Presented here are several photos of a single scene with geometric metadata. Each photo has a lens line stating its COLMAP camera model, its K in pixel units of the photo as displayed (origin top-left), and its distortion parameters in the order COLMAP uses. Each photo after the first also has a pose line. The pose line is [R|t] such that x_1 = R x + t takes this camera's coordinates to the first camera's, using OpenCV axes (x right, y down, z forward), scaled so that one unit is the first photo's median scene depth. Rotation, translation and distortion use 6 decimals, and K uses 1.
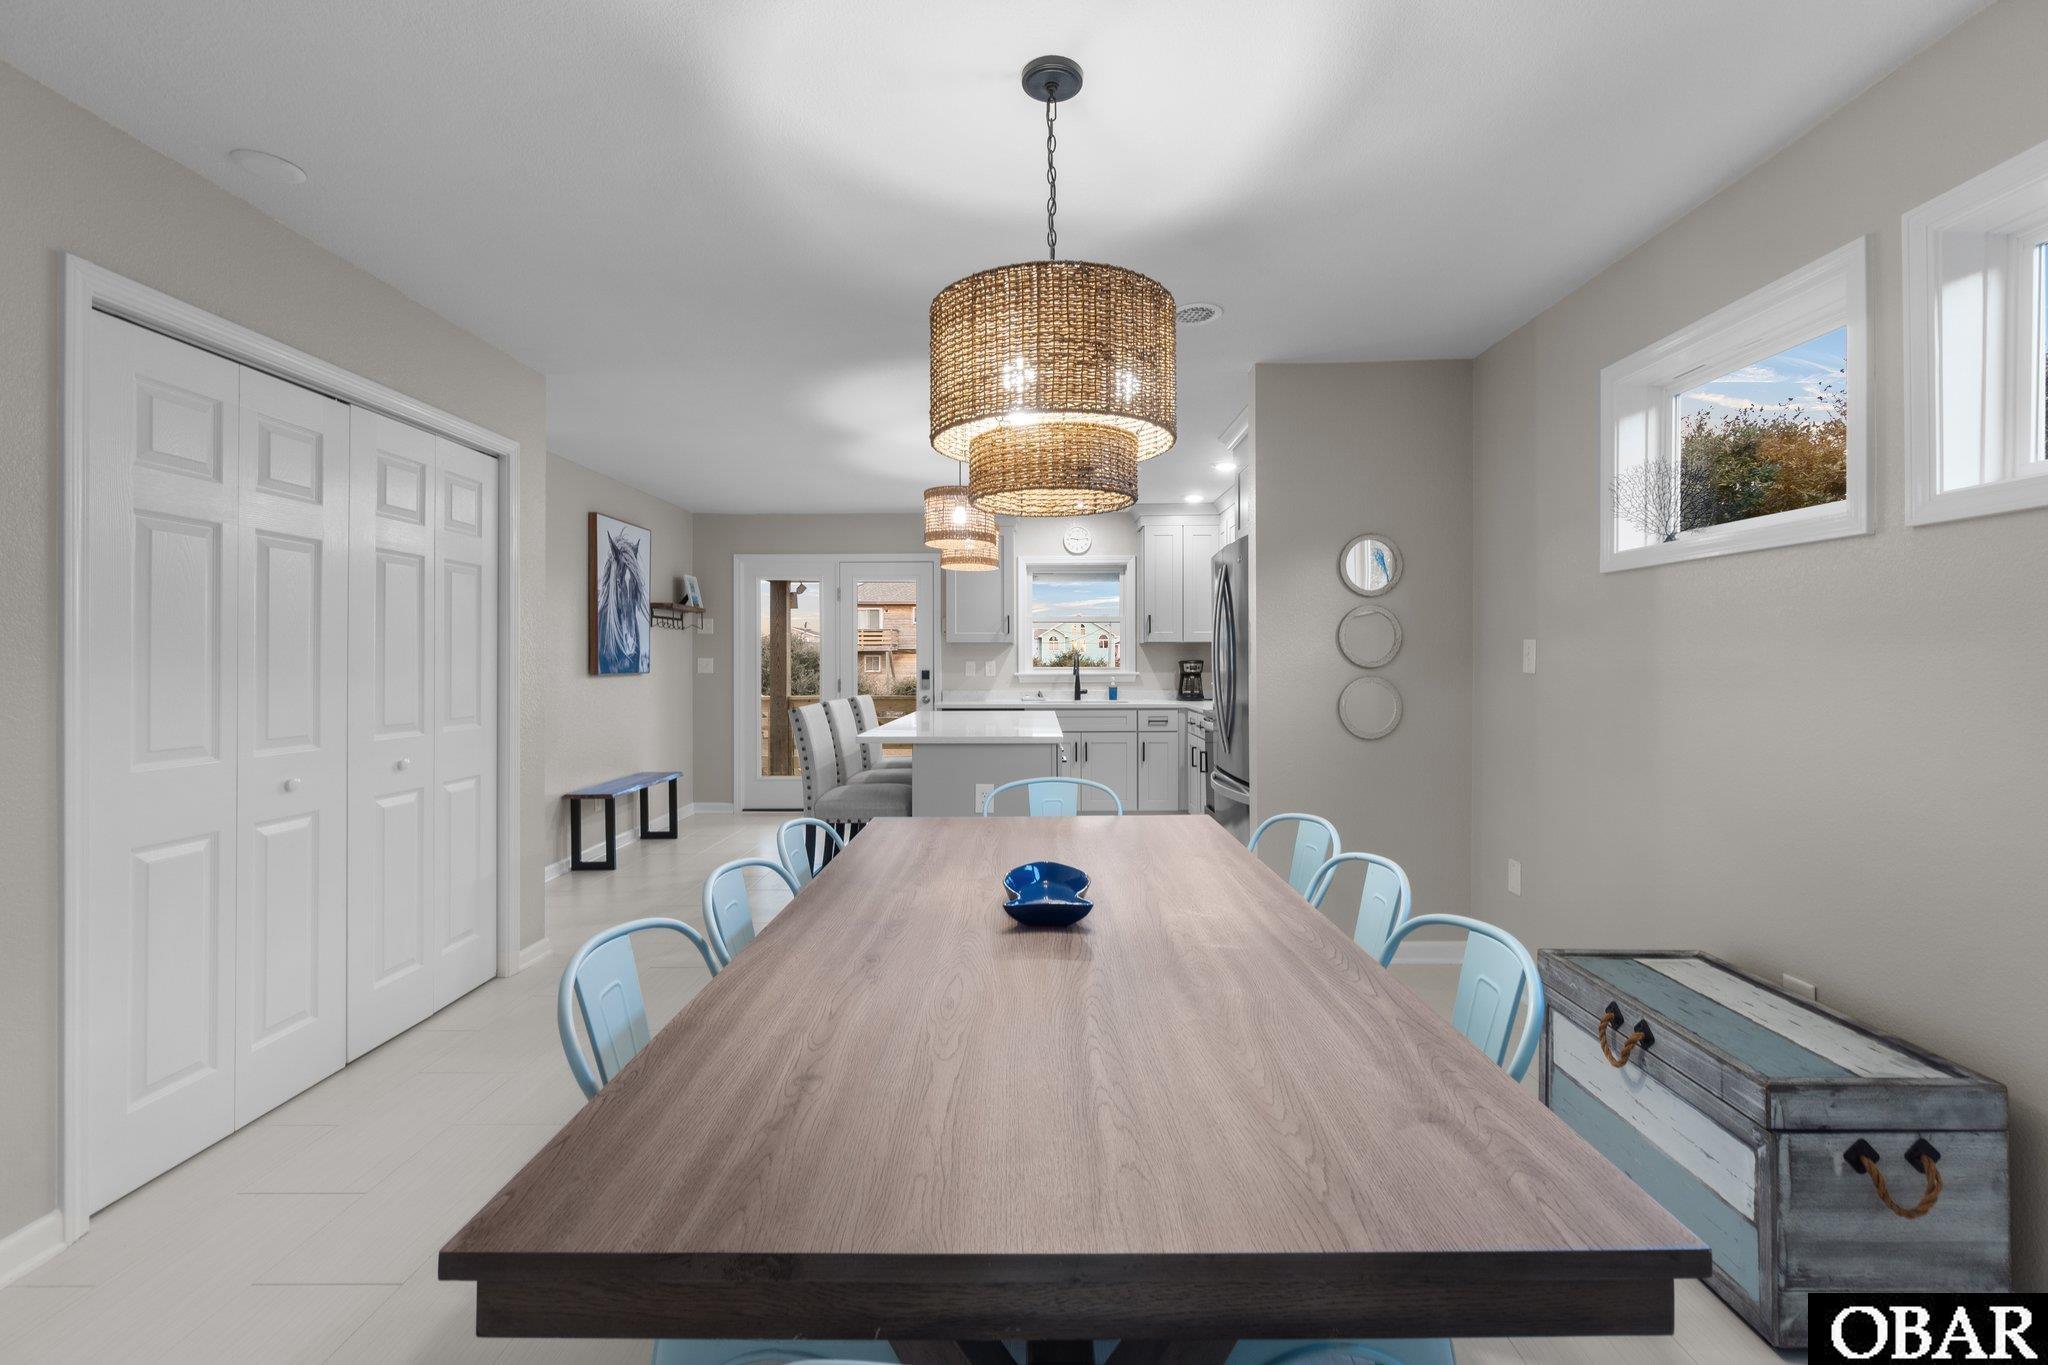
lens RADIAL K [[878.0, 0, 1028.9], [0, 878.0, 668.1], [0, 0, 1]] dist [-0.006492, -0.000111]
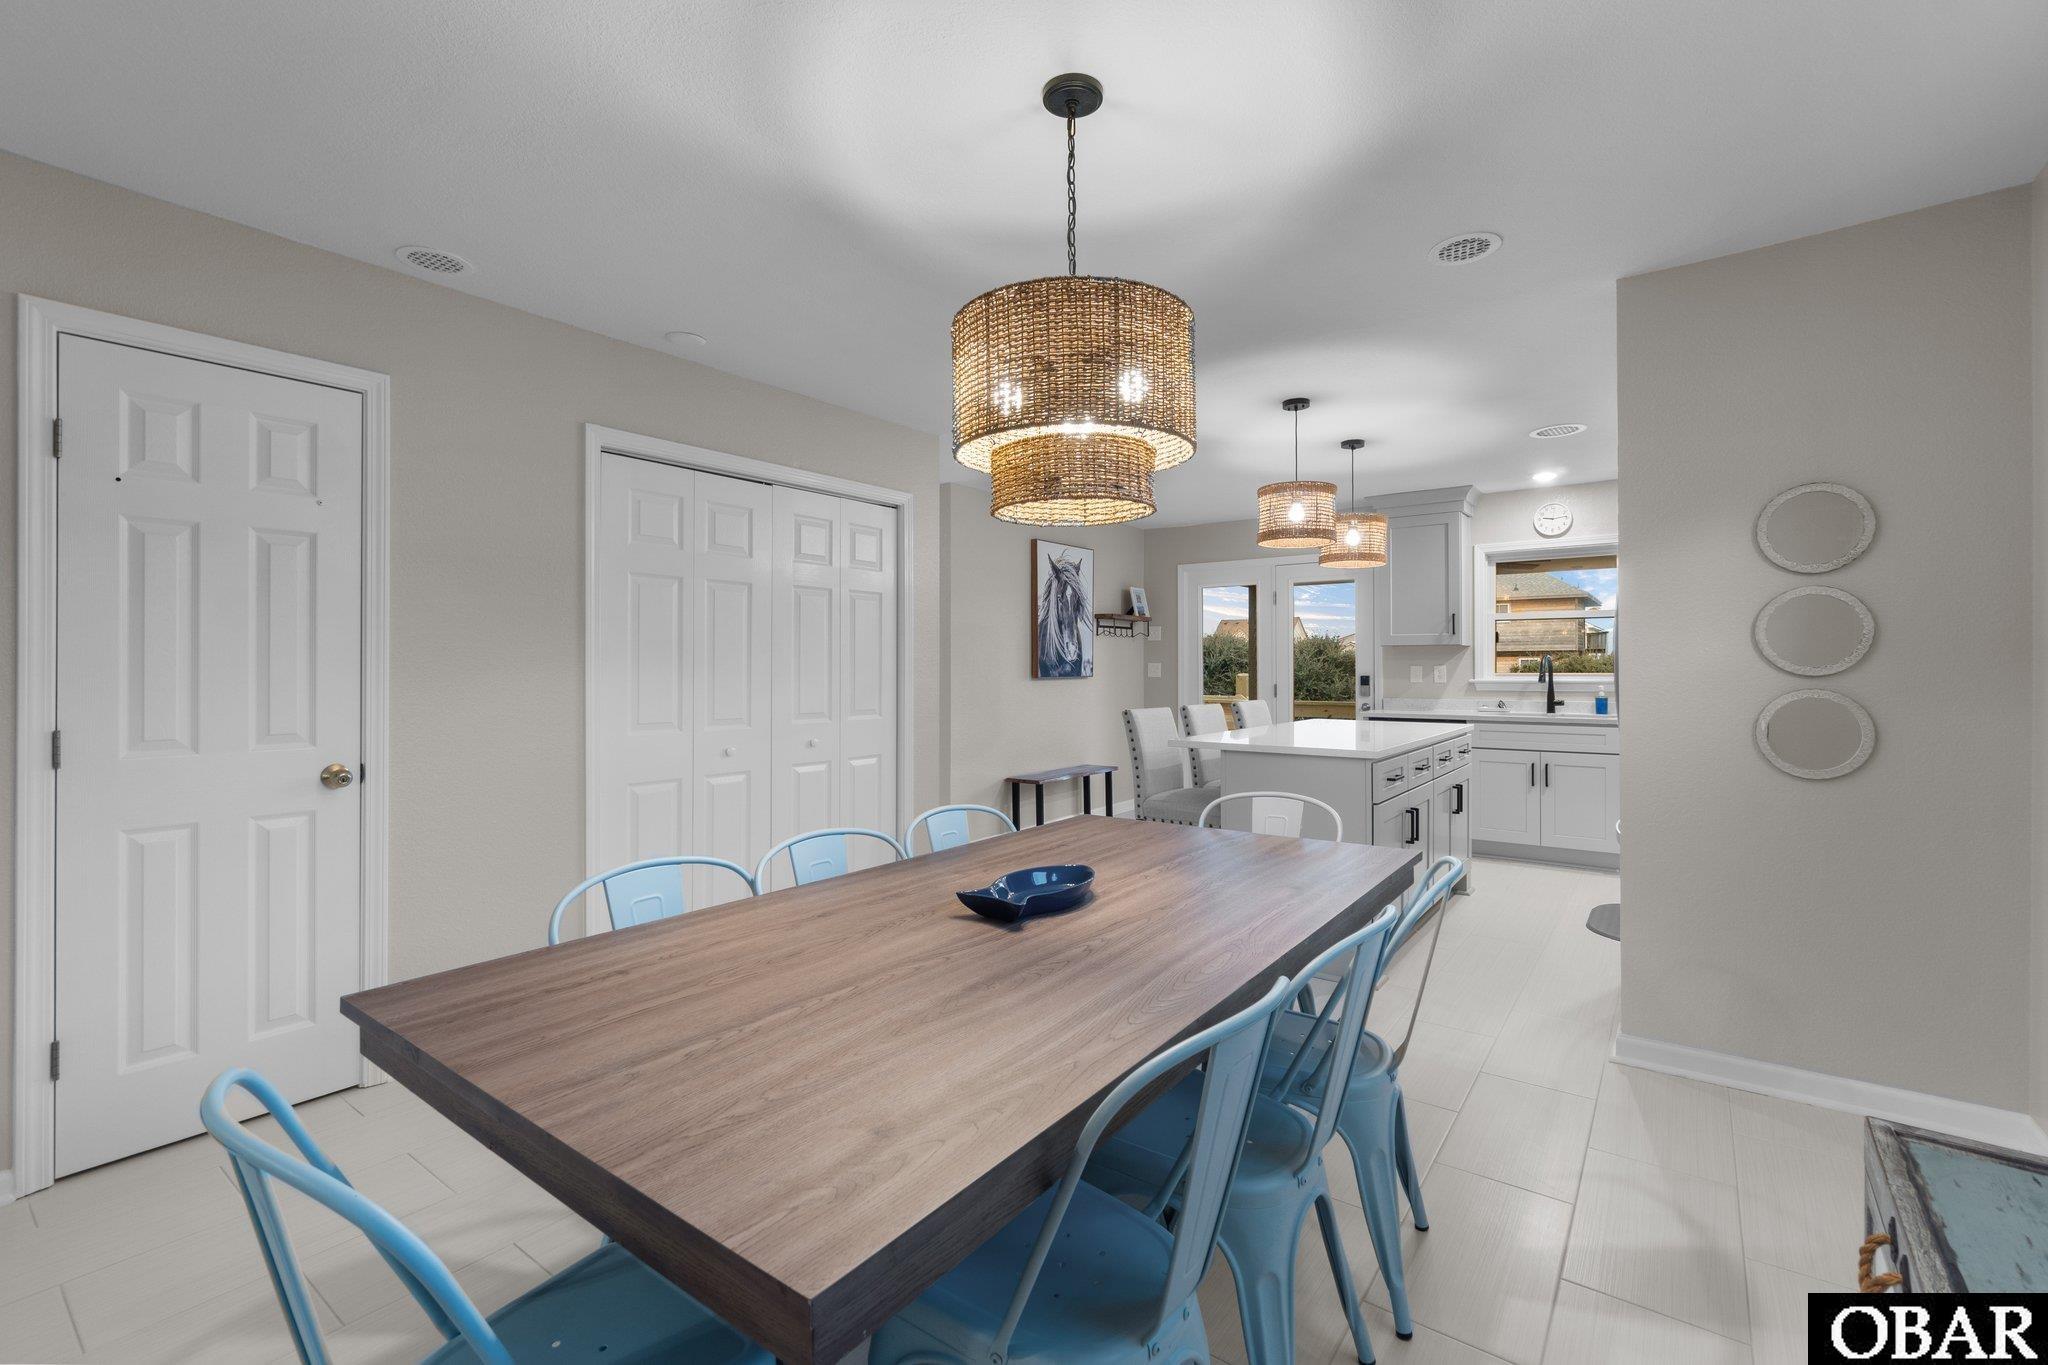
lens RADIAL K [[878.0, 0, 1028.9], [0, 878.0, 668.1], [0, 0, 1]] dist [-0.006492, -0.000111]
pose [[0.807549, 0.001353, -0.589799, 0.186947], [-0.004260, 0.999985, -0.003538, -0.001118], [0.589785, 0.005370, 0.807542, 0.046679]]
